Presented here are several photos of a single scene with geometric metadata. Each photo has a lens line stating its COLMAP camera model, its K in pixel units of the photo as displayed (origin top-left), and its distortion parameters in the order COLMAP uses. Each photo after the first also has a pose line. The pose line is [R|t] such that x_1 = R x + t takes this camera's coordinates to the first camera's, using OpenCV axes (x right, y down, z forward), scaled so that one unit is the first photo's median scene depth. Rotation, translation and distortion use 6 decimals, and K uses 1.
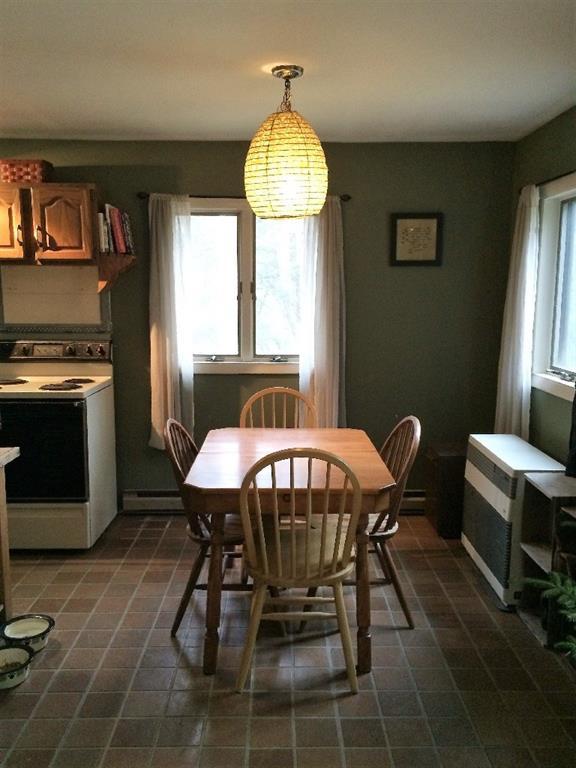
lens RADIAL K [[662.8, 0, 288.5], [0, 662.8, 385.3], [0, 0, 1]] dist [0.050232, -0.023072]
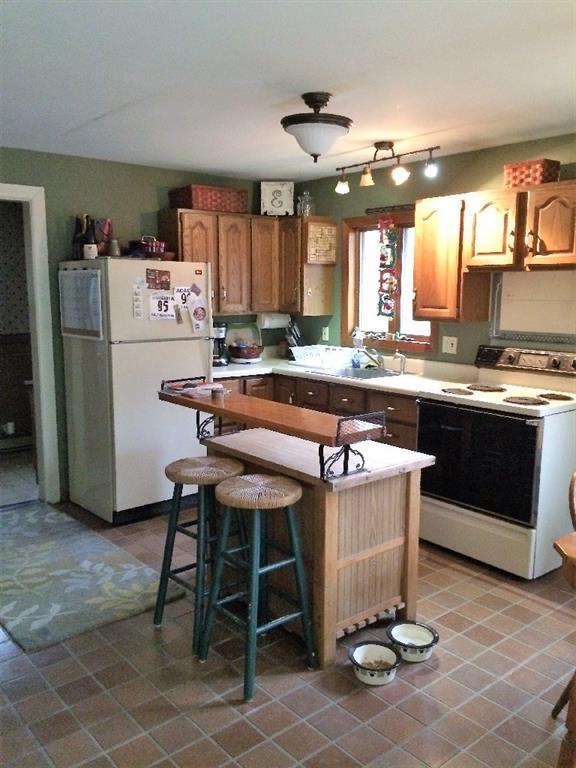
lens RADIAL K [[662.8, 0, 289.4], [0, 662.8, 384.4], [0, 0, 1]] dist [0.050232, -0.023072]
pose [[0.647743, 0.117594, -0.752729, 0.144853], [-0.118408, 0.991549, 0.053009, -0.030768], [0.752602, 0.054793, 0.656193, 0.130826]]
